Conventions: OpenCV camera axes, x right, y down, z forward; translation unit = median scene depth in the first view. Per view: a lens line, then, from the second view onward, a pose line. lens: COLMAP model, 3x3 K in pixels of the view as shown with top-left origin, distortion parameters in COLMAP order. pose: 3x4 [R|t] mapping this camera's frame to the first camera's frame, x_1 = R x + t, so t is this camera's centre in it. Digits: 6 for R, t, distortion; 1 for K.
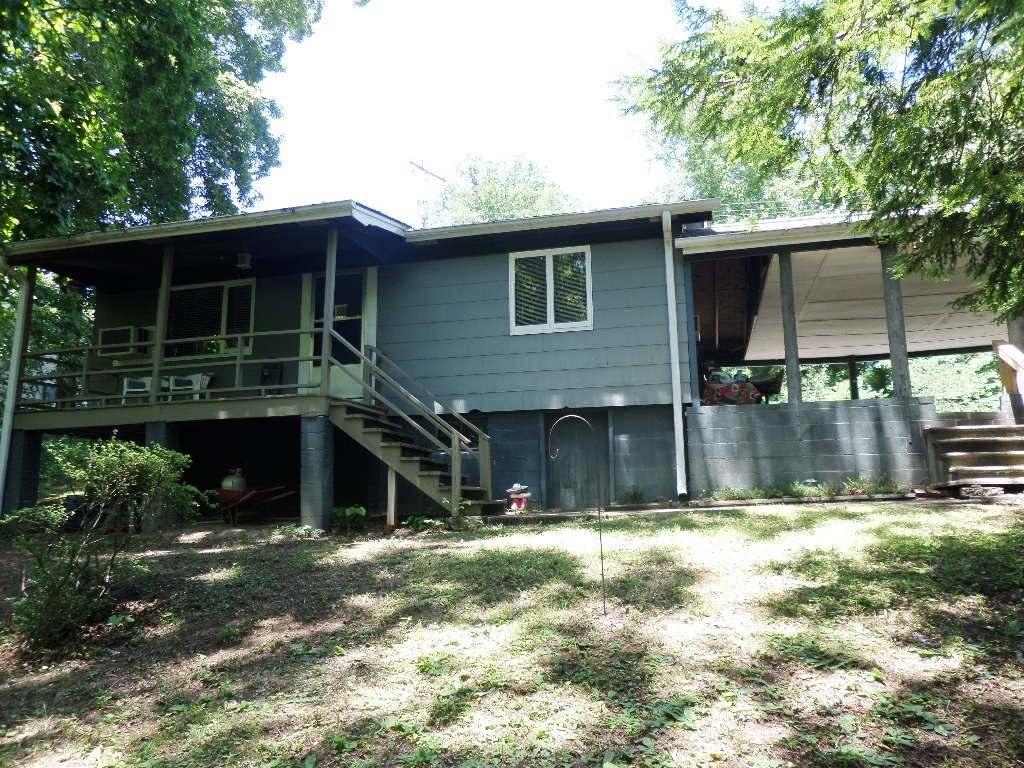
lens RADIAL K [[728.4, 0, 512.3], [0, 728.4, 382.9], [0, 0, 1]] dist [-0.007507, -0.000833]
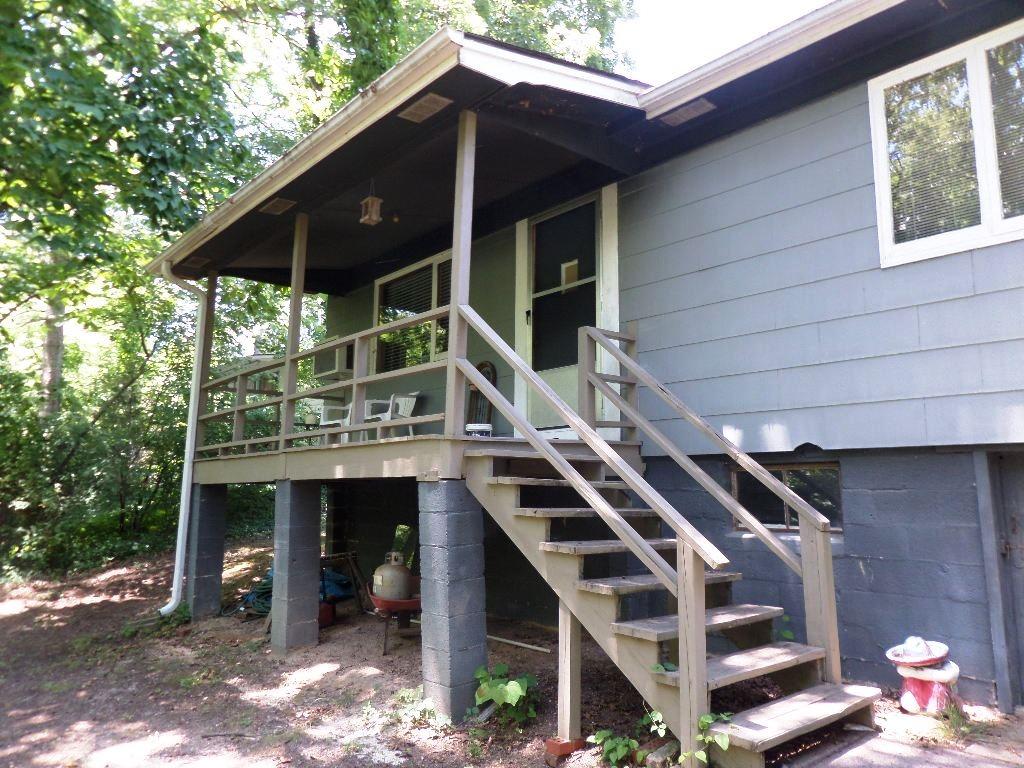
lens RADIAL K [[728.4, 0, 509.9], [0, 728.4, 382.9], [0, 0, 1]] dist [-0.007507, -0.000833]
pose [[0.822596, -0.066414, -0.564734, 0.054995], [0.076809, 0.997031, -0.005373, -0.013406], [0.563414, -0.038957, 0.825256, 0.545176]]
